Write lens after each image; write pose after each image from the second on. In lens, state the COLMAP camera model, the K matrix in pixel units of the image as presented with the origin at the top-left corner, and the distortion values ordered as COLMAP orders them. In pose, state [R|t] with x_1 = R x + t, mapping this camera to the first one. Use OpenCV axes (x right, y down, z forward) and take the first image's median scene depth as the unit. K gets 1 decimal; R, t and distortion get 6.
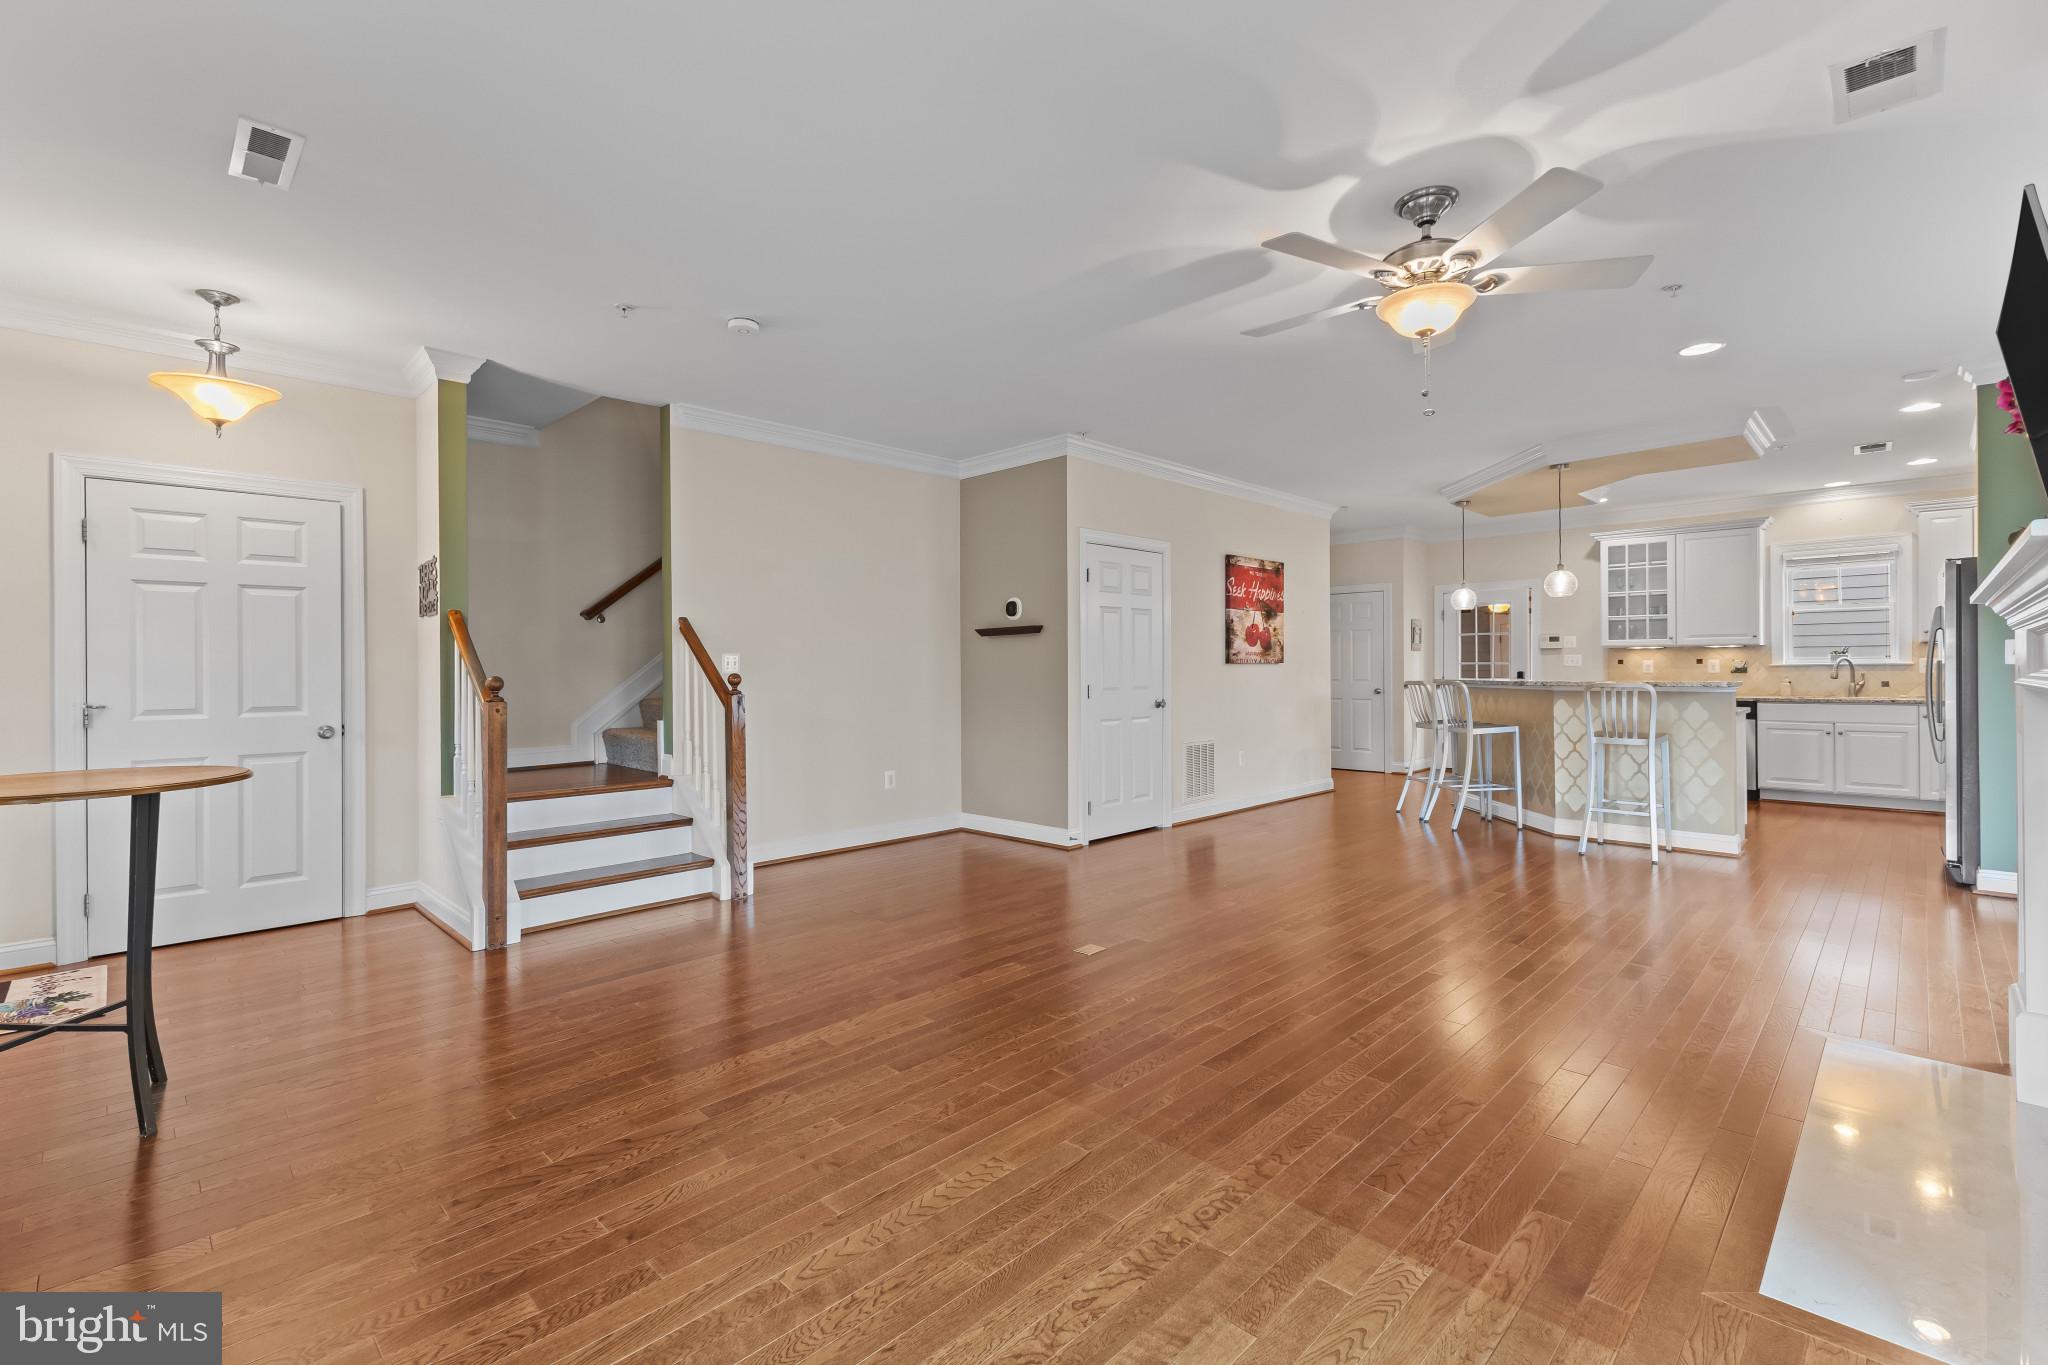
lens RADIAL K [[909.4, 0, 1017.4], [0, 909.4, 679.8], [0, 0, 1]] dist [0.010834, -0.000901]
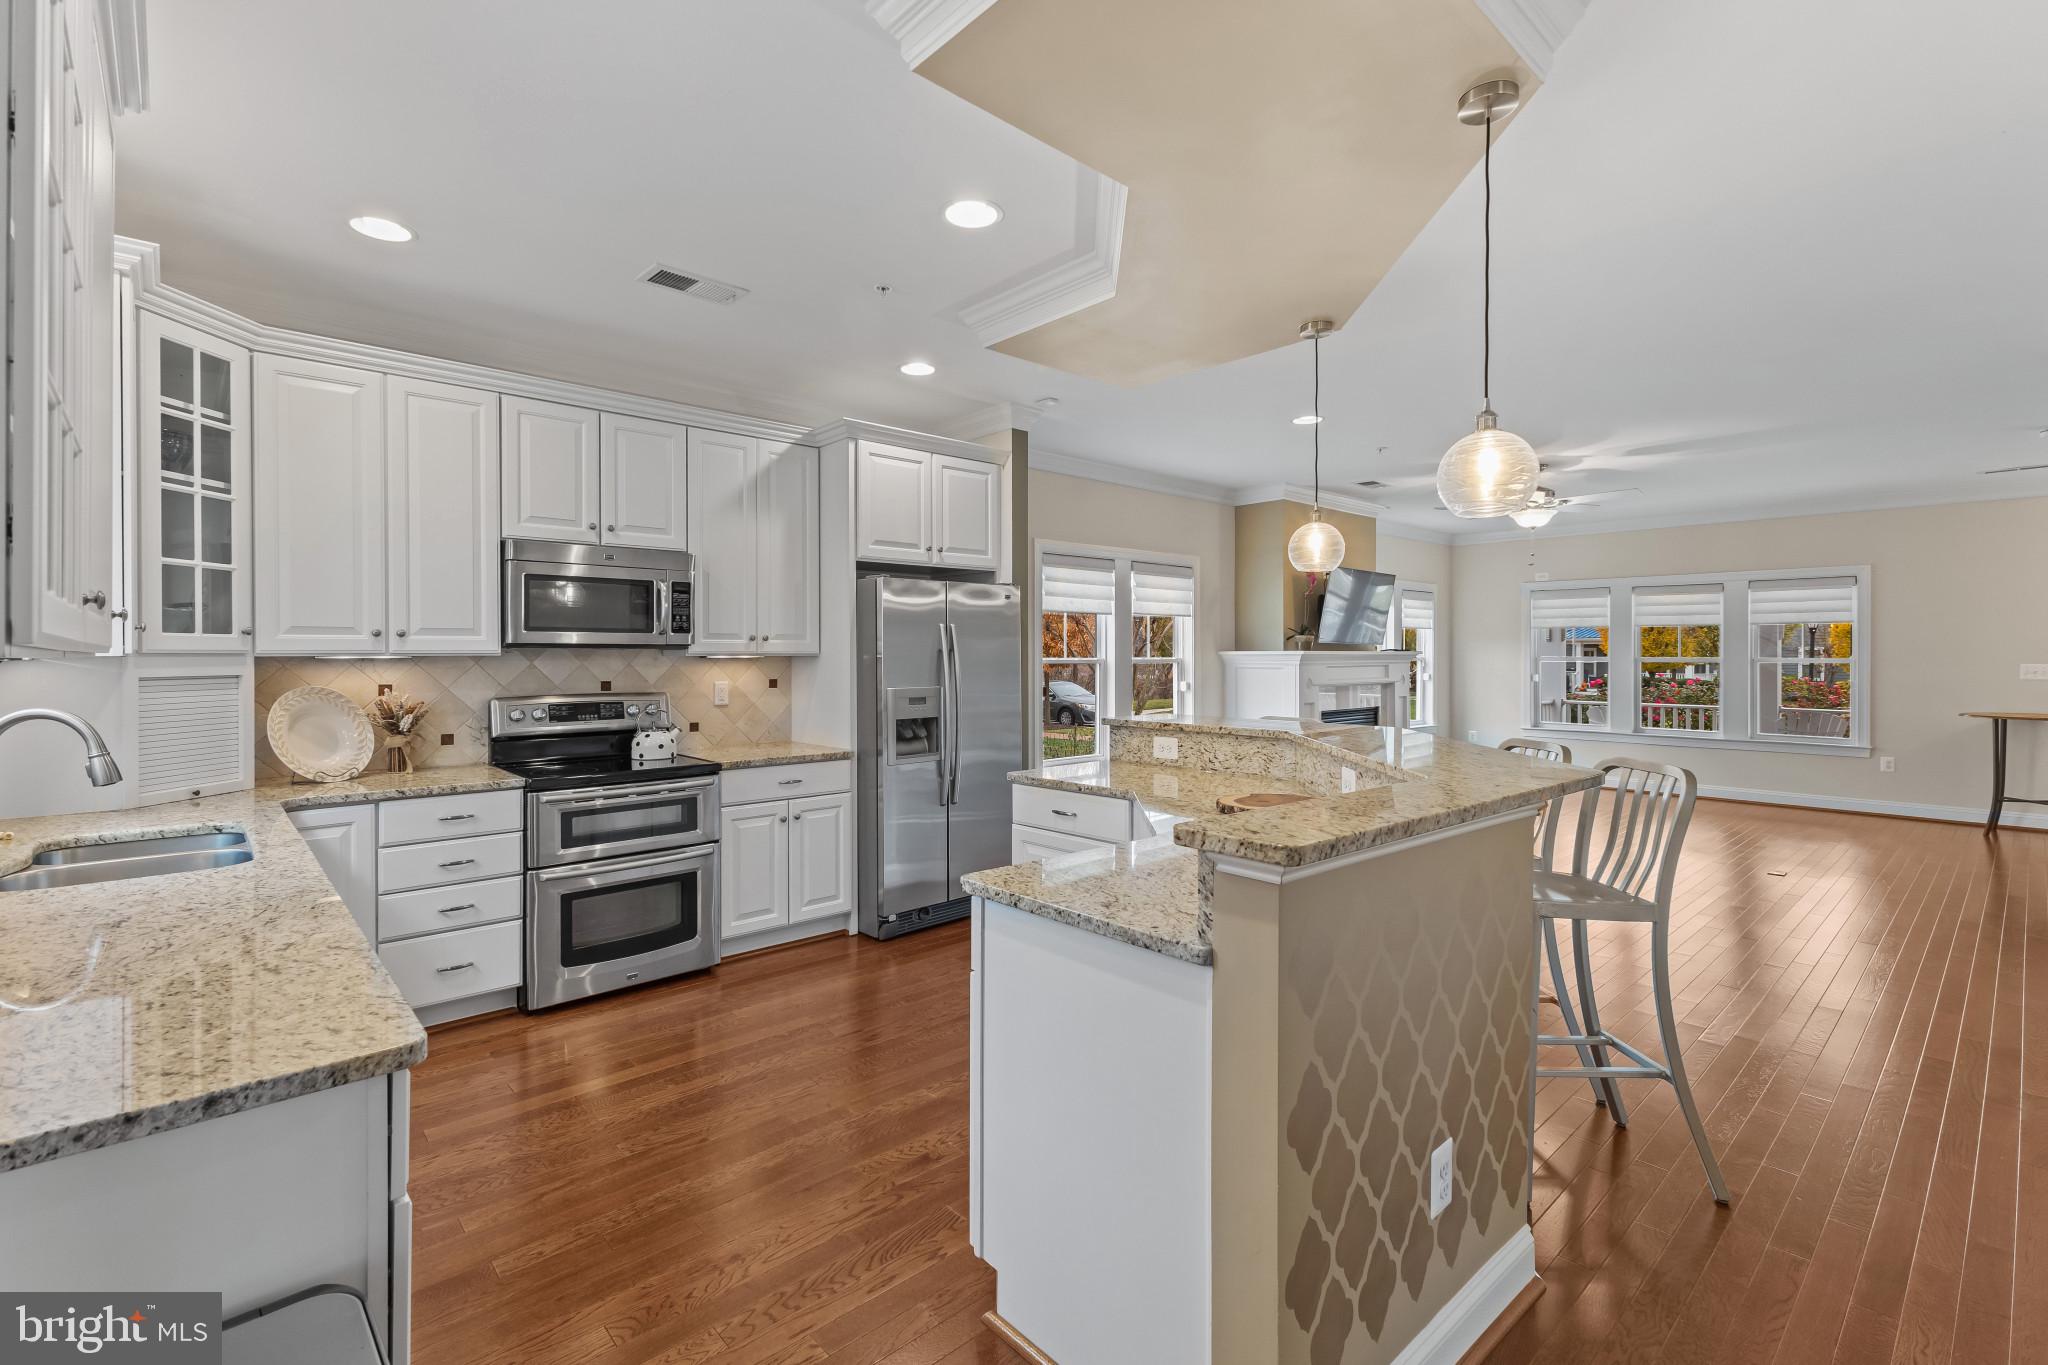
lens RADIAL K [[909.4, 0, 1017.6], [0, 909.4, 652.6], [0, 0, 1]] dist [0.010834, -0.000901]
pose [[-0.998475, 0.006222, 0.054859, 0.609266], [0.006735, 0.999935, 0.009163, -0.041795], [-0.054798, 0.009519, -0.998452, 1.268737]]
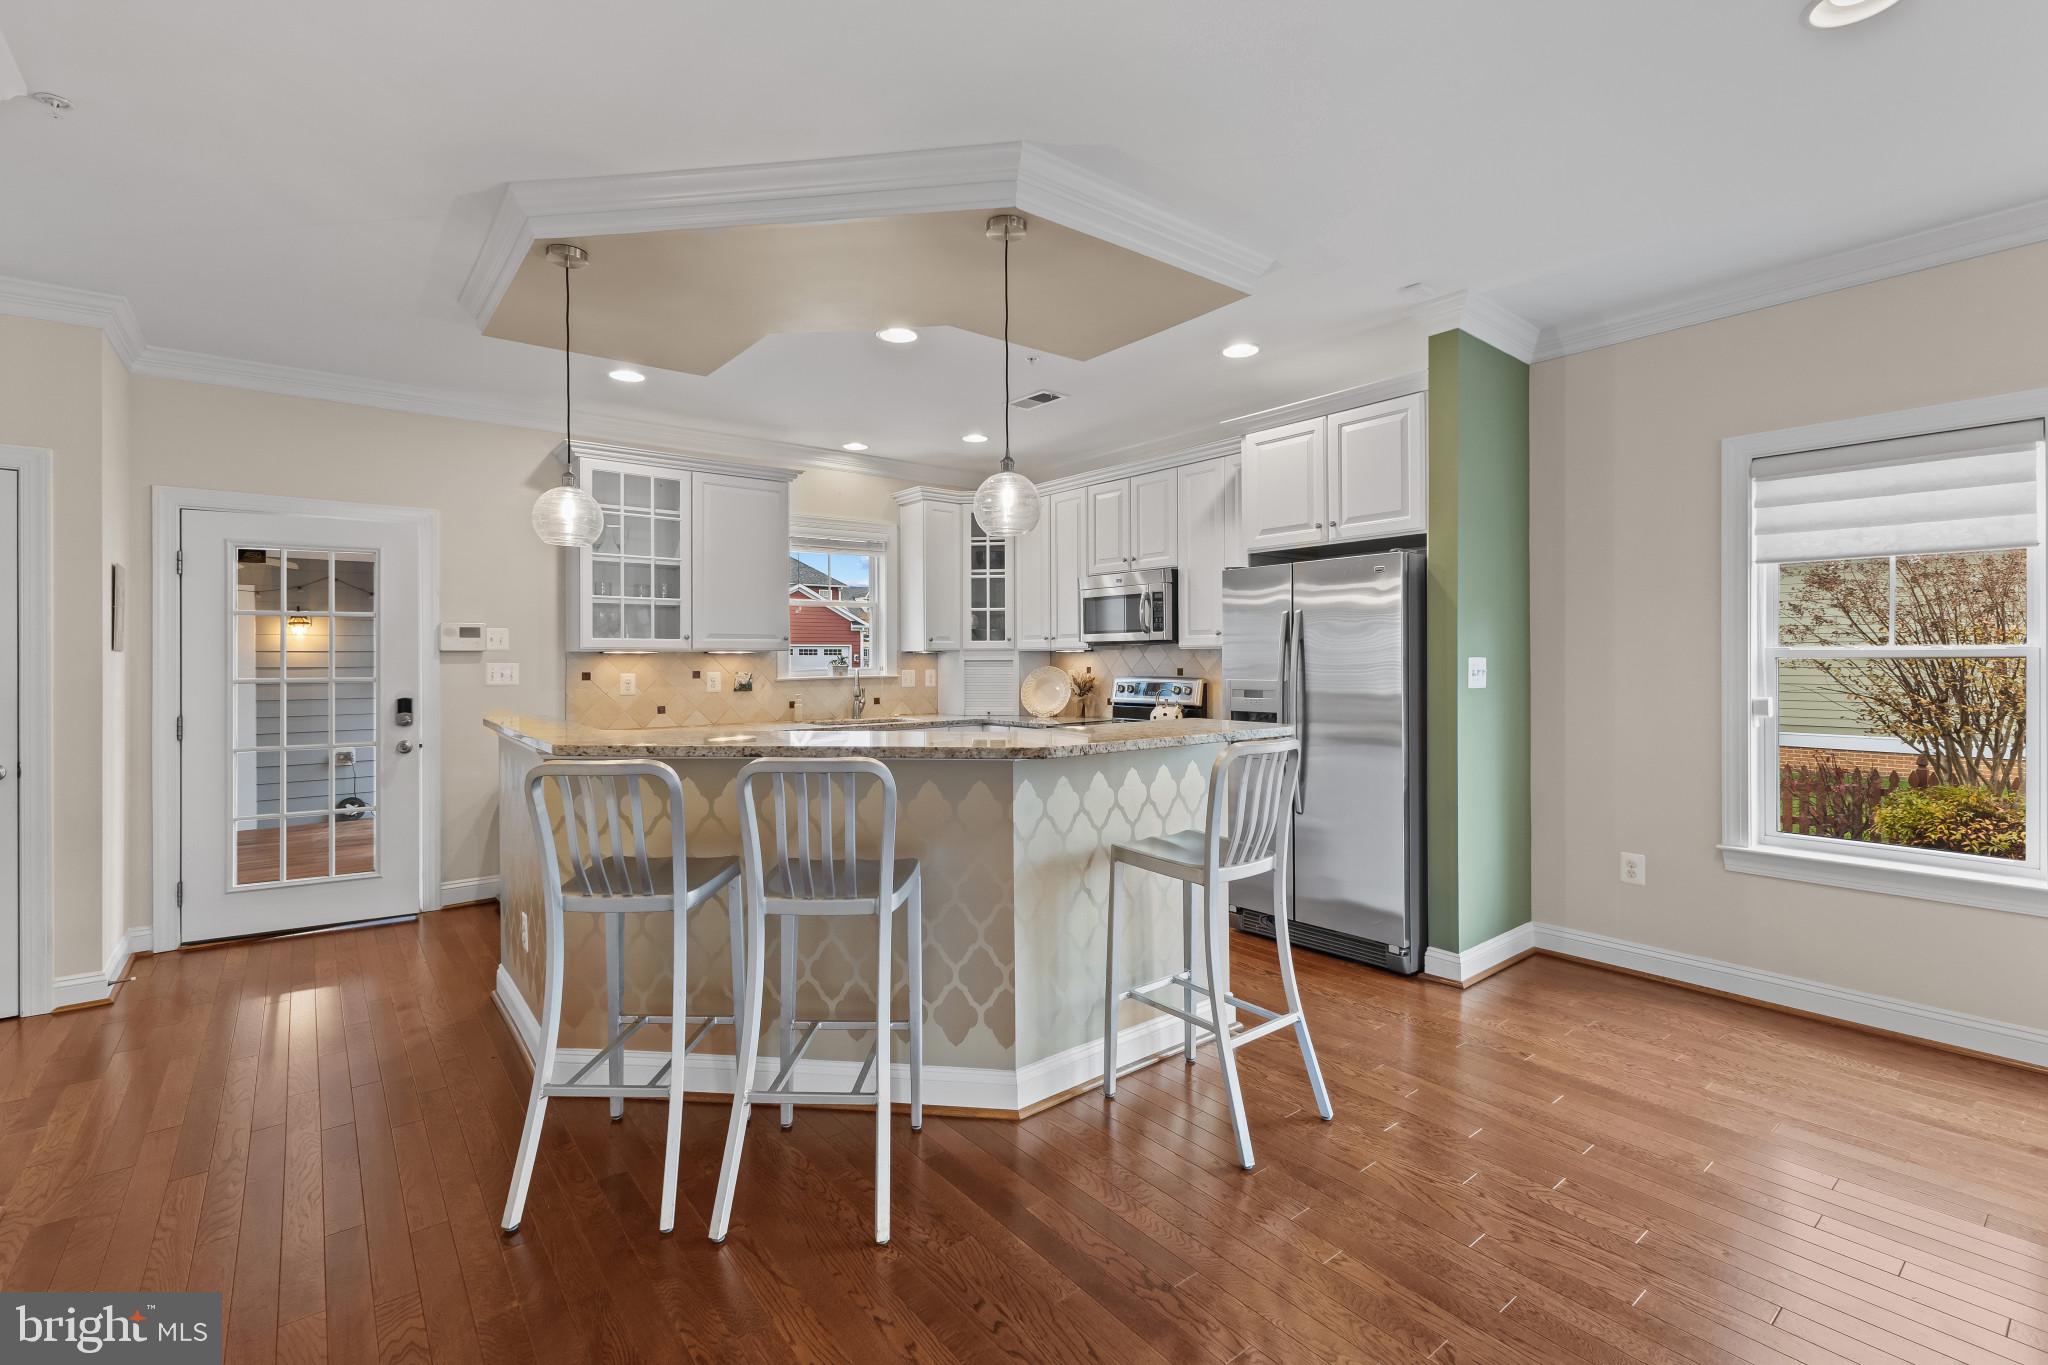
lens RADIAL K [[909.4, 0, 1019.2], [0, 909.4, 664.2], [0, 0, 1]] dist [0.010834, -0.000901]
pose [[0.119978, -0.002104, 0.992774, 0.144204], [0.016098, 0.999870, 0.000174, -0.026825], [-0.992646, 0.015960, 0.119997, 0.777883]]
